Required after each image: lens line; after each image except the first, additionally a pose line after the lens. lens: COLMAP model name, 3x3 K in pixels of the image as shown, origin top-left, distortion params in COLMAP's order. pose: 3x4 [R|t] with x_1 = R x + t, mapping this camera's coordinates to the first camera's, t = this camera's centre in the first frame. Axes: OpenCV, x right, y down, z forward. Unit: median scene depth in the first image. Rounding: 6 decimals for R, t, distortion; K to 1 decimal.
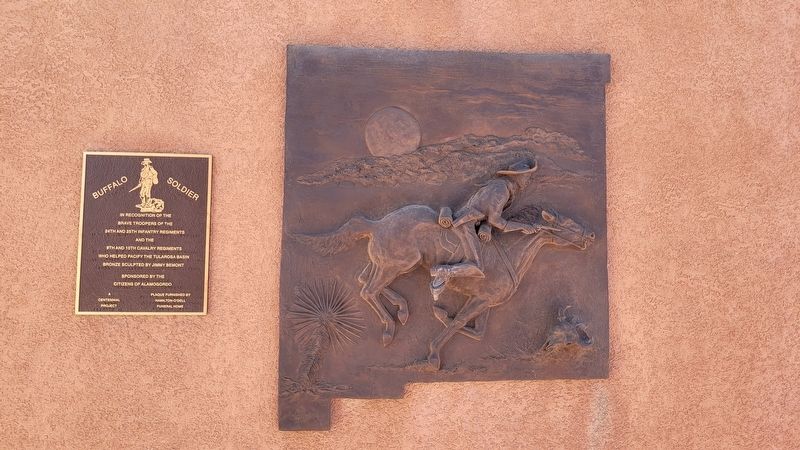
lens RADIAL K [[580.5, 0, 402.8], [0, 580.5, 222.1], [0, 0, 1]] dist [0.034513, 0.001330]
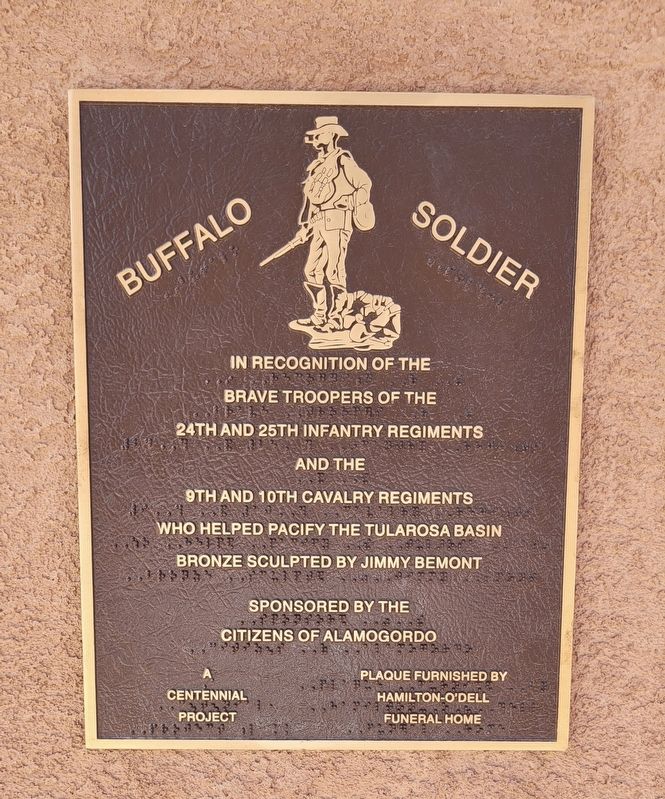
lens RADIAL K [[641.8, 0, 332.3], [0, 641.8, 403.9], [0, 0, 1]] dist [0.022778, -0.002989]
pose [[0.996643, 0.009855, -0.081276, -0.416607], [0.003884, 0.985920, 0.167171, -0.039433], [0.081780, -0.166926, 0.982572, 0.734785]]
